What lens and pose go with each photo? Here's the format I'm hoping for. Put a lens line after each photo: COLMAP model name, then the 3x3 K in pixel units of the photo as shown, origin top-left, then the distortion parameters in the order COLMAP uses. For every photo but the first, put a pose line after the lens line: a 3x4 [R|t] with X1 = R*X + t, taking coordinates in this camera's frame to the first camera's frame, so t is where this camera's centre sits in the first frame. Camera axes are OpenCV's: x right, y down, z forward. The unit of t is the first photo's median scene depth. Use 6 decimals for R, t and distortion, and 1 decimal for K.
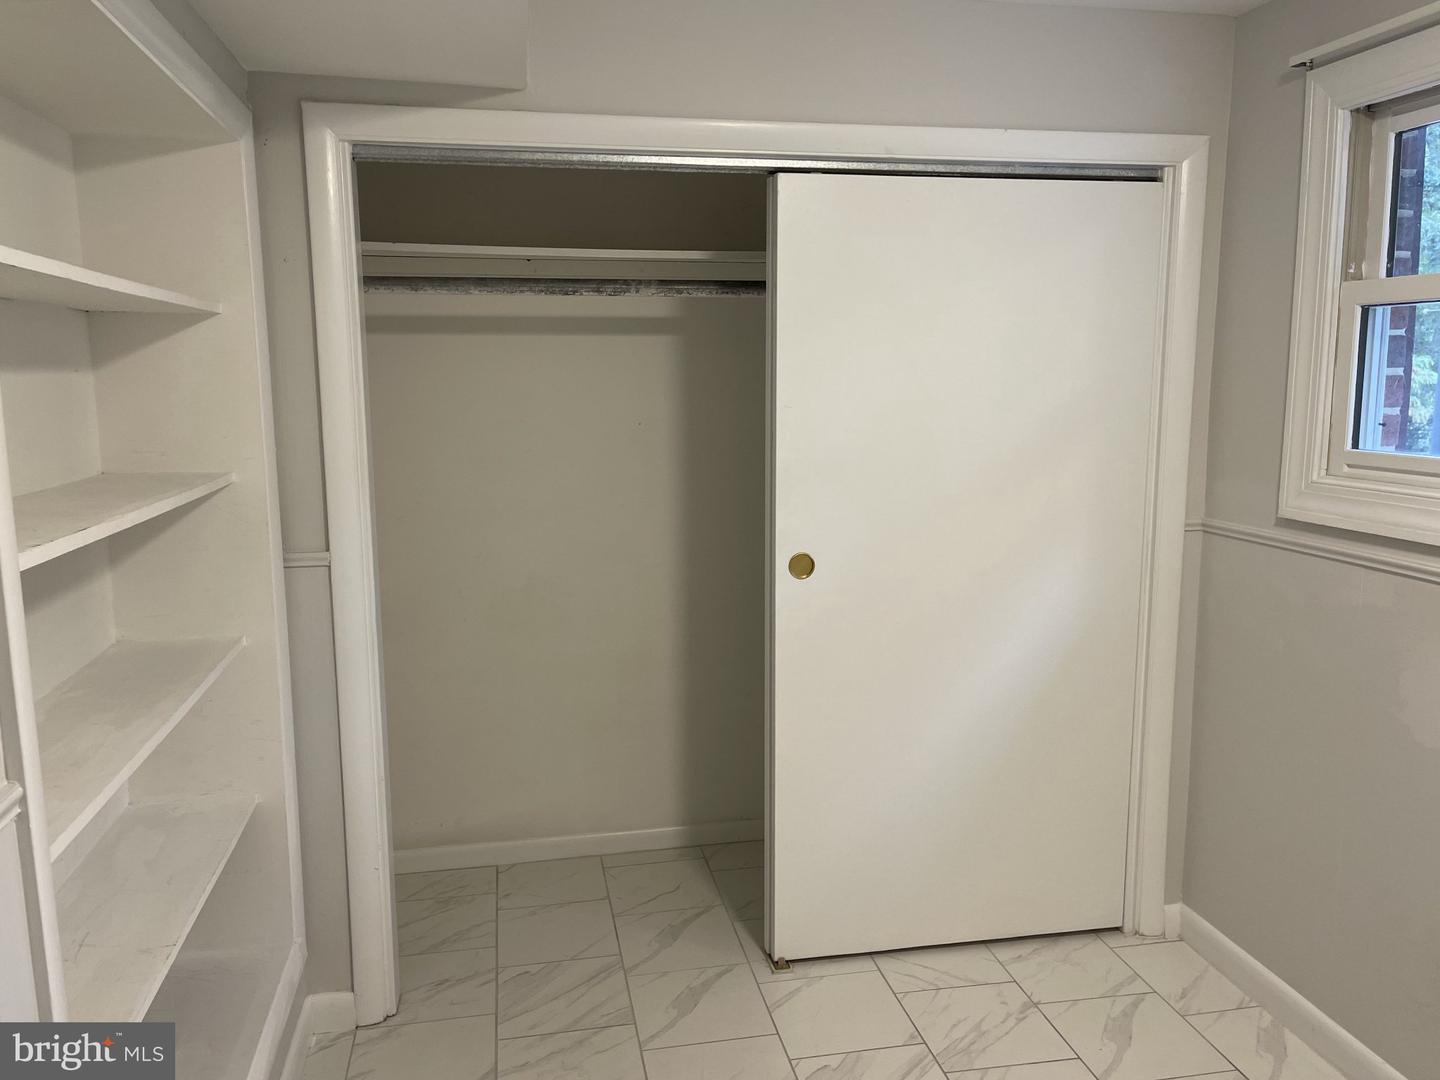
lens RADIAL K [[1101.4, 0, 723.5], [0, 1101.4, 549.8], [0, 0, 1]] dist [0.060916, -0.081335]
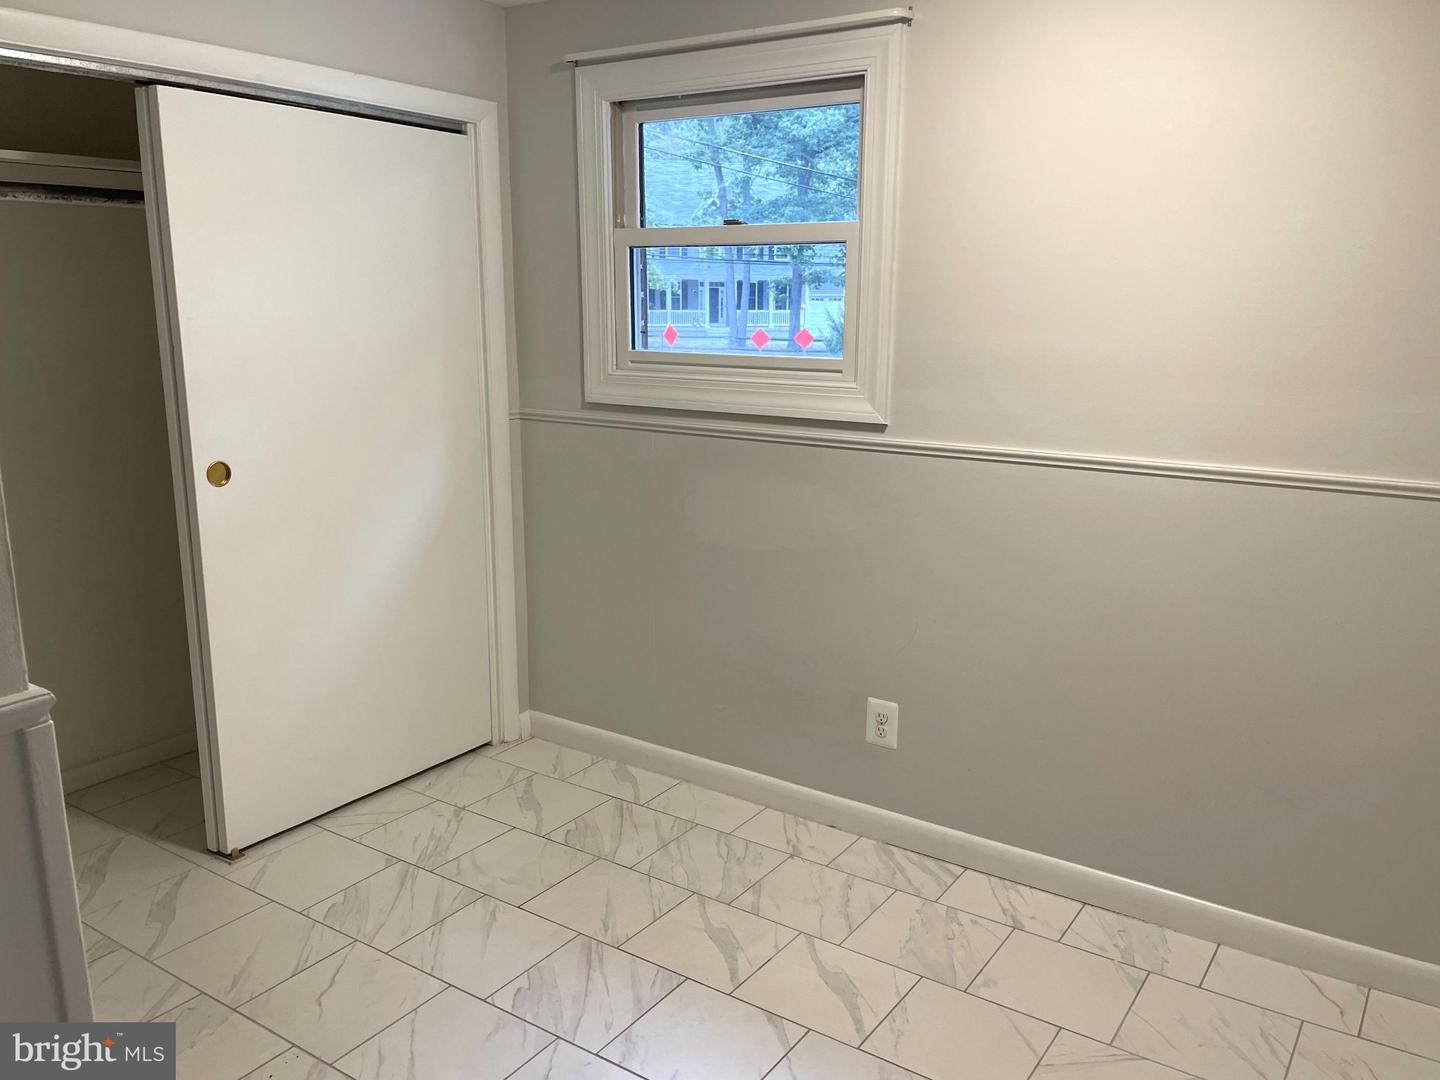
lens RADIAL K [[1101.4, 0, 723.5], [0, 1101.4, 549.8], [0, 0, 1]] dist [0.060916, -0.081335]
pose [[0.710185, -0.147063, 0.688484, -0.322497], [0.099511, 0.989089, 0.108627, 0.018698], [-0.696947, -0.008633, 0.717071, -0.085475]]
